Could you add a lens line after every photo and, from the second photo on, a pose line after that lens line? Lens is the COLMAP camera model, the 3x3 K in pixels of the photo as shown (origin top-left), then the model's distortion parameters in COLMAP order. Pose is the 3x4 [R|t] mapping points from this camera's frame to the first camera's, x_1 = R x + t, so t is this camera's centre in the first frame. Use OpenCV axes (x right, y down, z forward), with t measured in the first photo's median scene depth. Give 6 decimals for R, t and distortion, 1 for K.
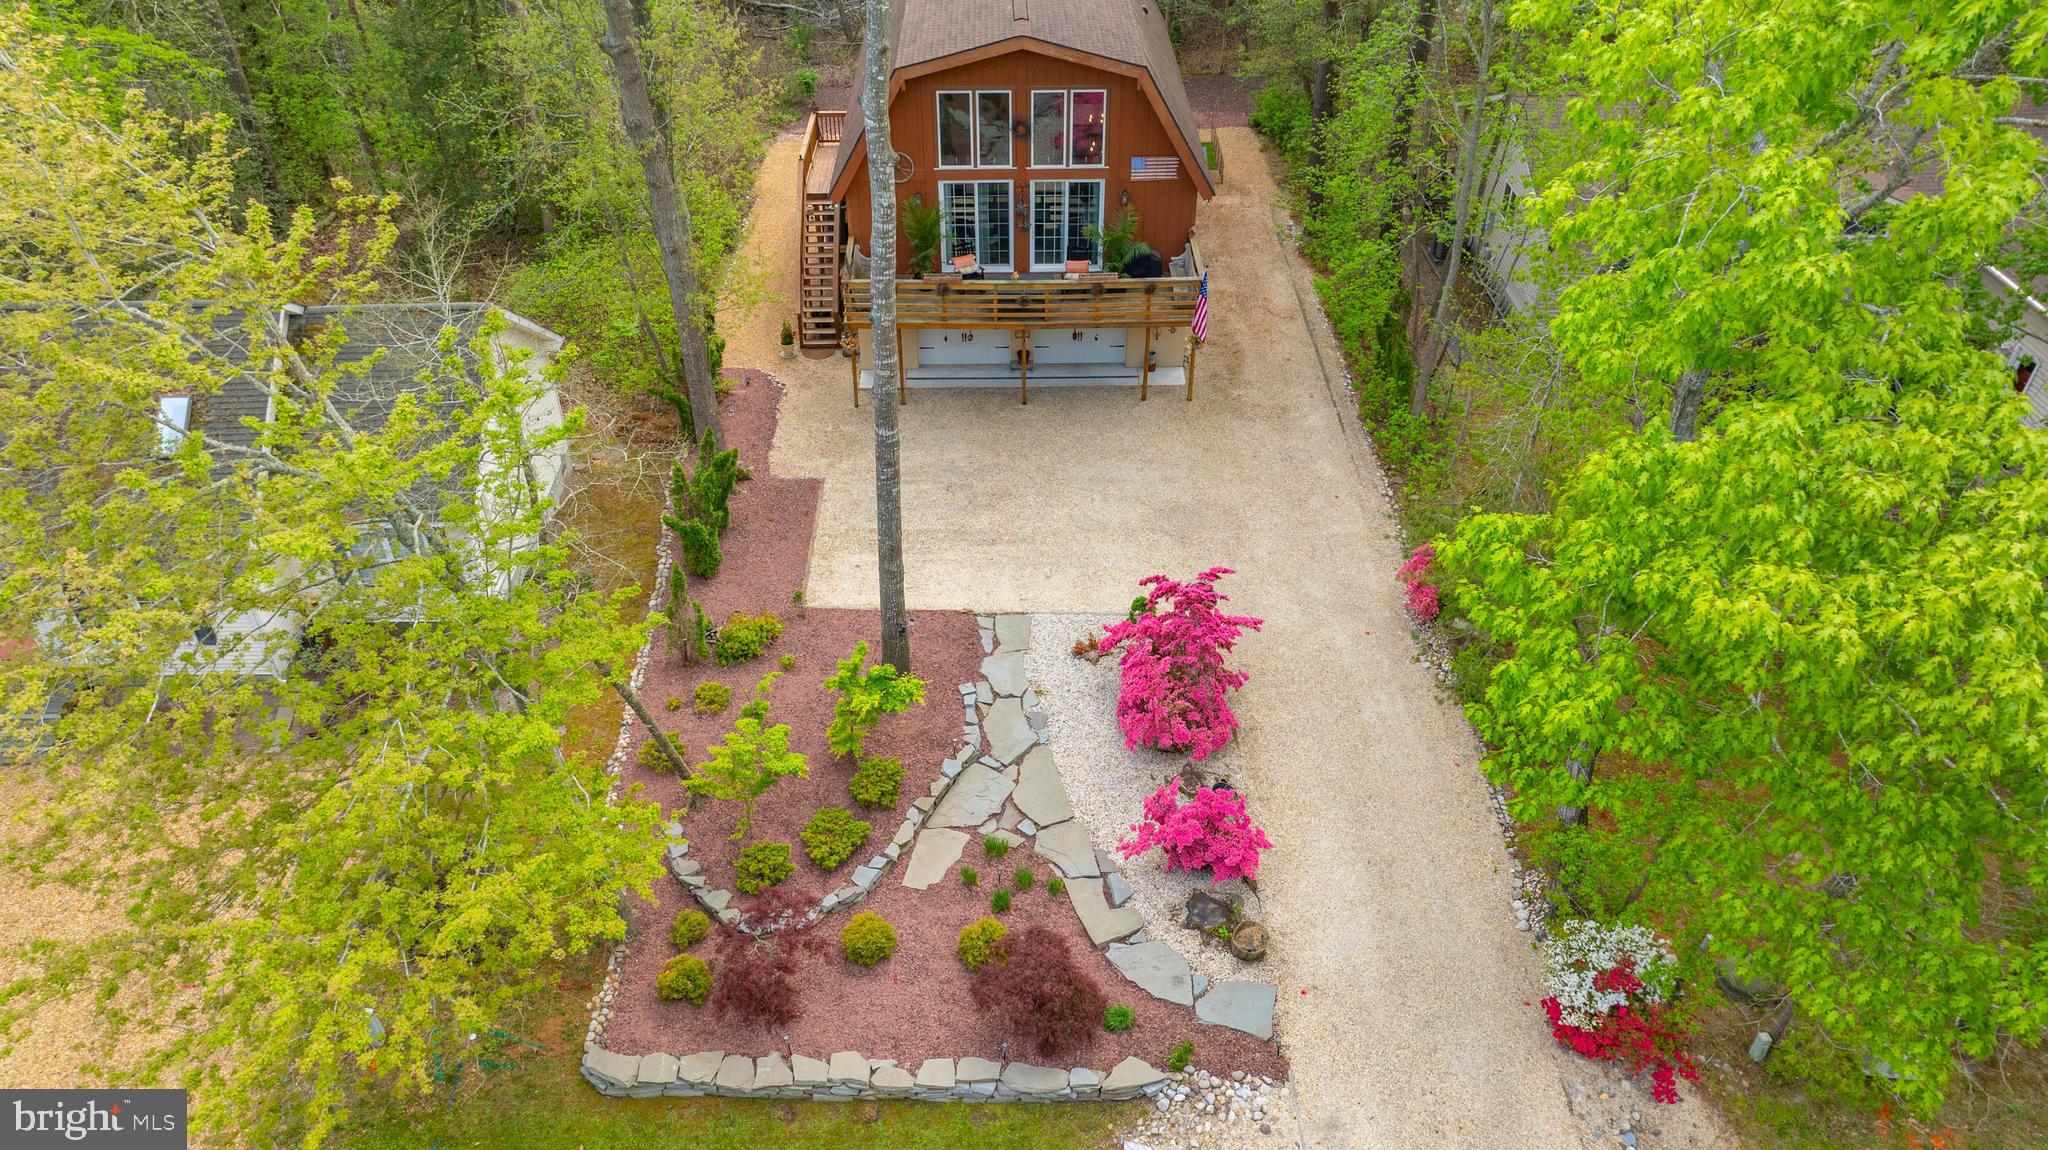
lens RADIAL K [[1468.8, 0, 1025.5], [0, 1468.8, 596.2], [0, 0, 1]] dist [-0.031331, 0.025151]
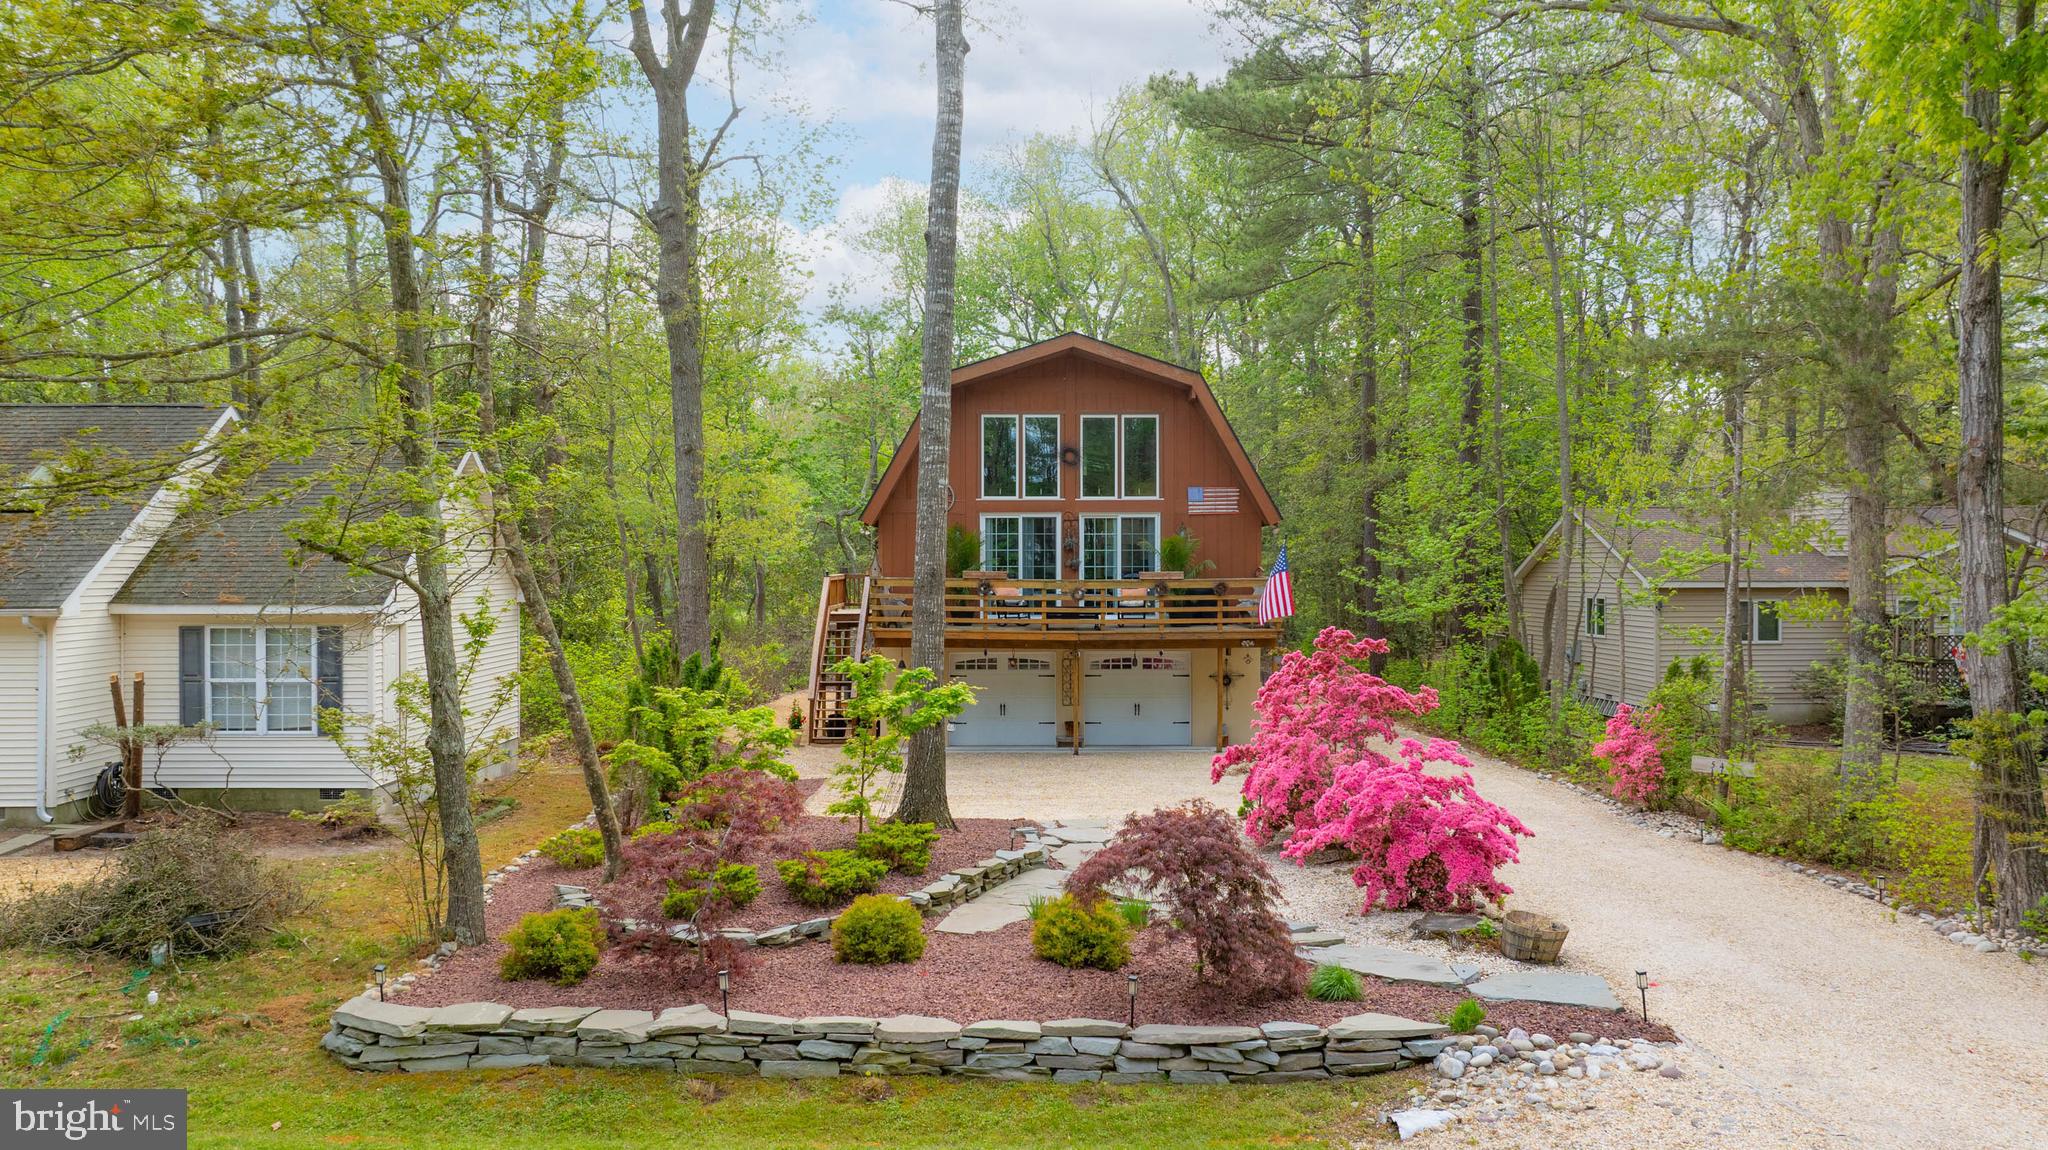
lens RADIAL K [[1468.8, 0, 1020.0], [0, 1468.8, 566.9], [0, 0, 1]] dist [-0.031331, 0.025151]
pose [[1.000000, -0.000406, -0.000871, -0.033237], [-0.000228, 0.780350, -0.625343, 0.319076], [0.000934, 0.625343, 0.780349, 0.298938]]
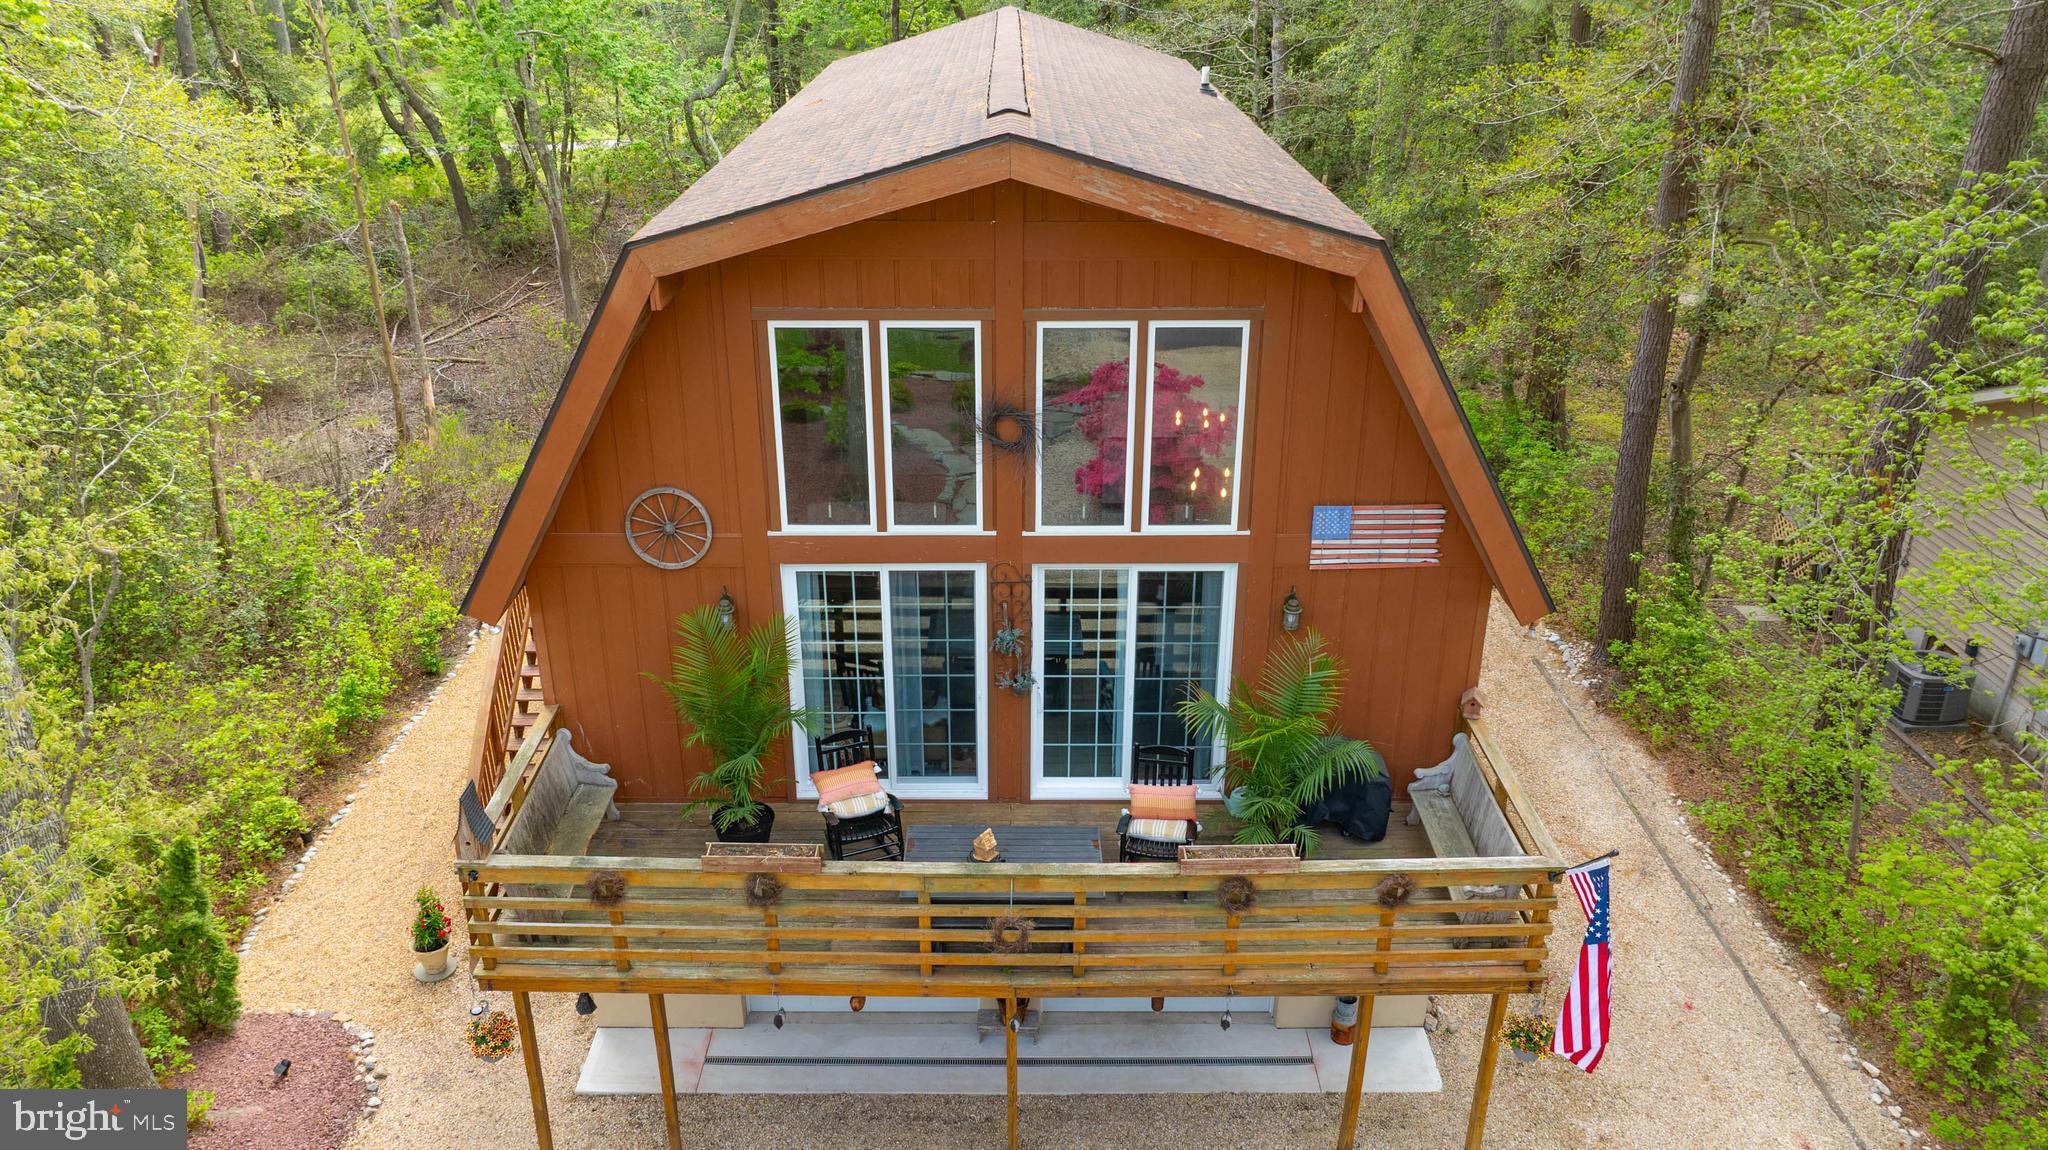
lens RADIAL K [[1468.8, 0, 1015.7], [0, 1468.8, 554.2], [0, 0, 1]] dist [-0.031331, 0.025151]
pose [[0.999877, 0.008123, -0.013452, 0.003885], [-0.011347, 0.965432, -0.260409, -0.190838], [0.010872, 0.260529, 0.965405, 0.644868]]
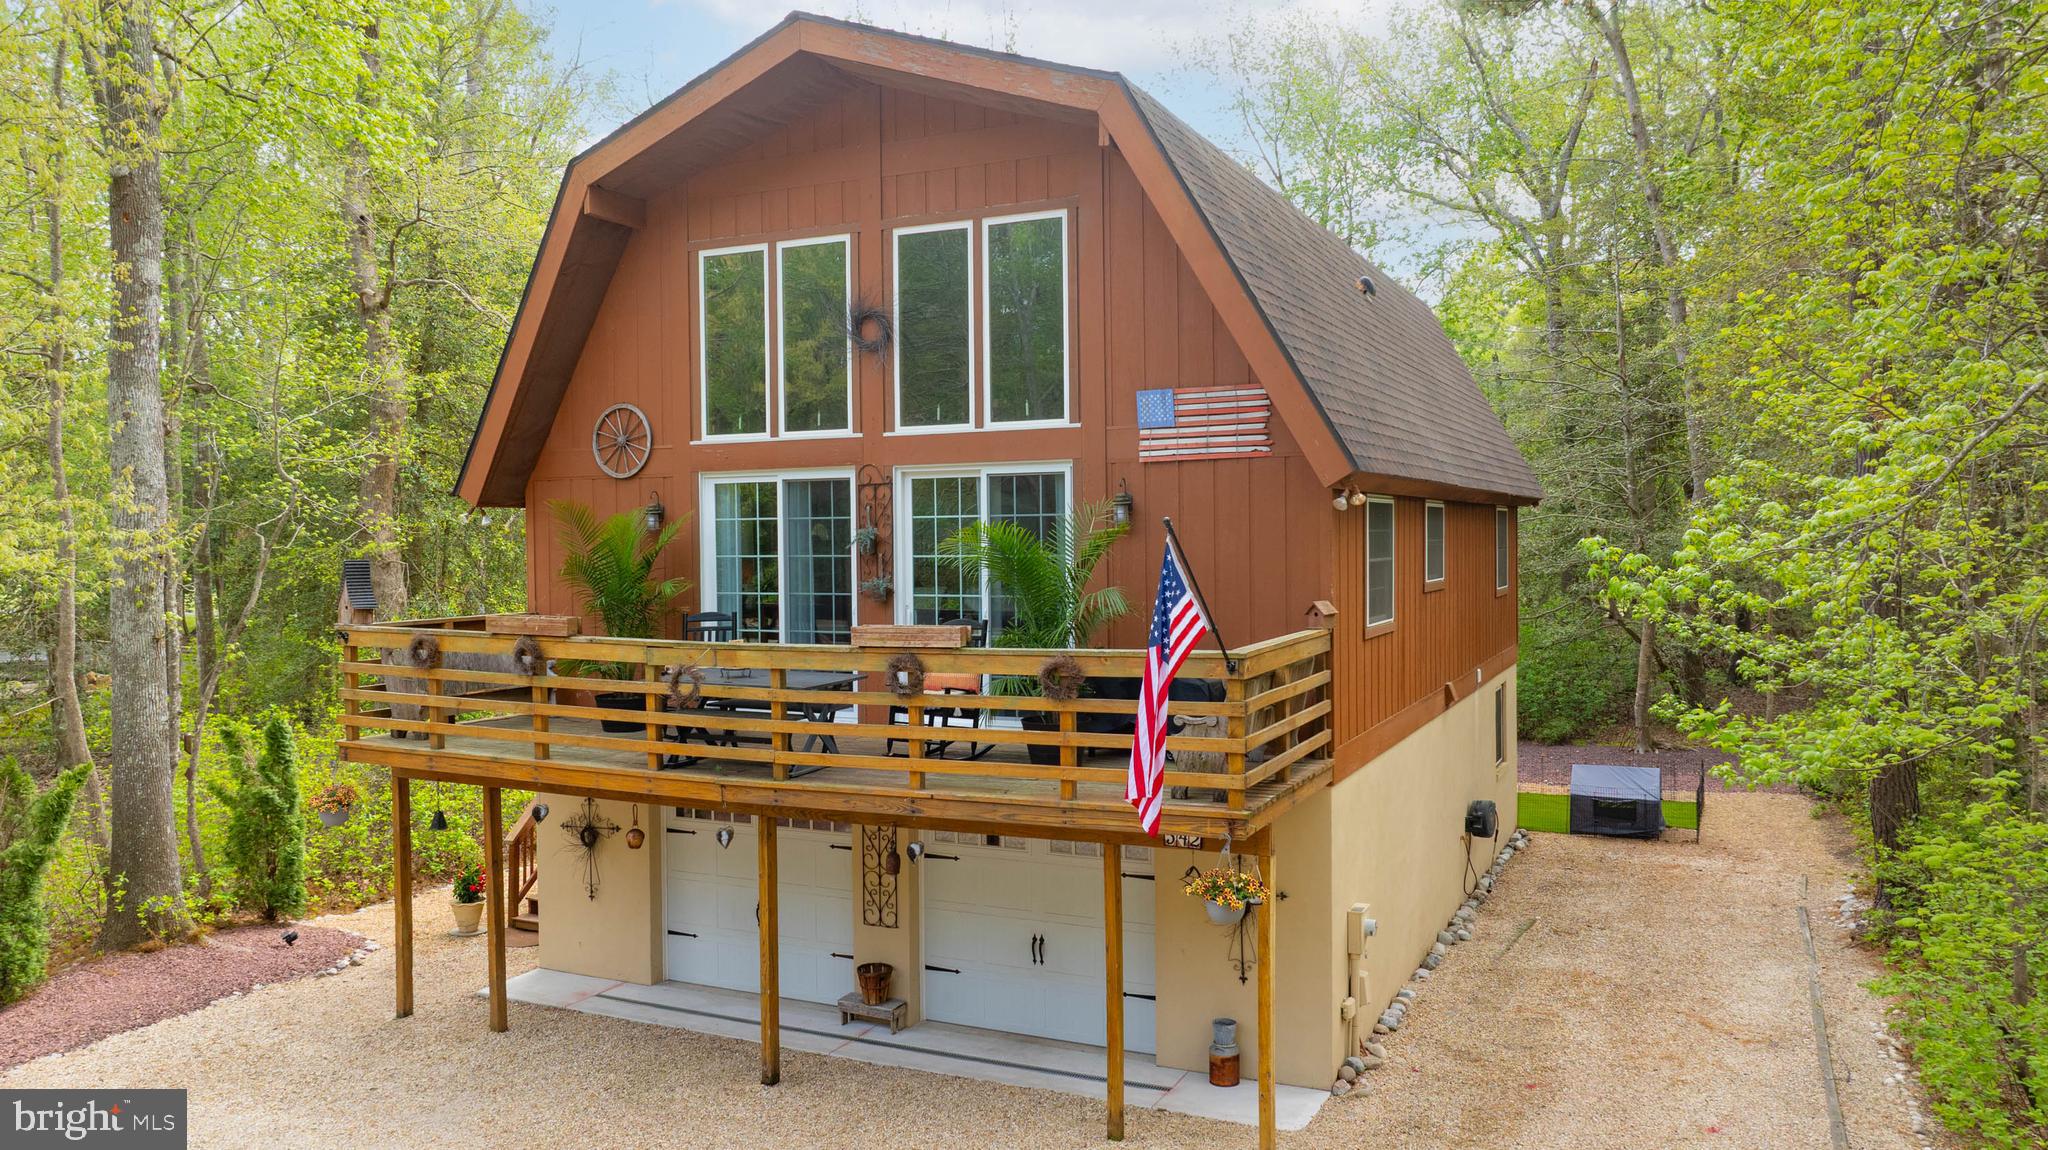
lens RADIAL K [[1468.8, 0, 1007.4], [0, 1468.8, 561.4], [0, 0, 1]] dist [-0.031331, 0.025151]
pose [[0.894297, 0.000985, -0.447473, 0.200983], [-0.273849, 0.792069, -0.545558, -0.062859], [0.353892, 0.610431, 0.708614, 0.750735]]
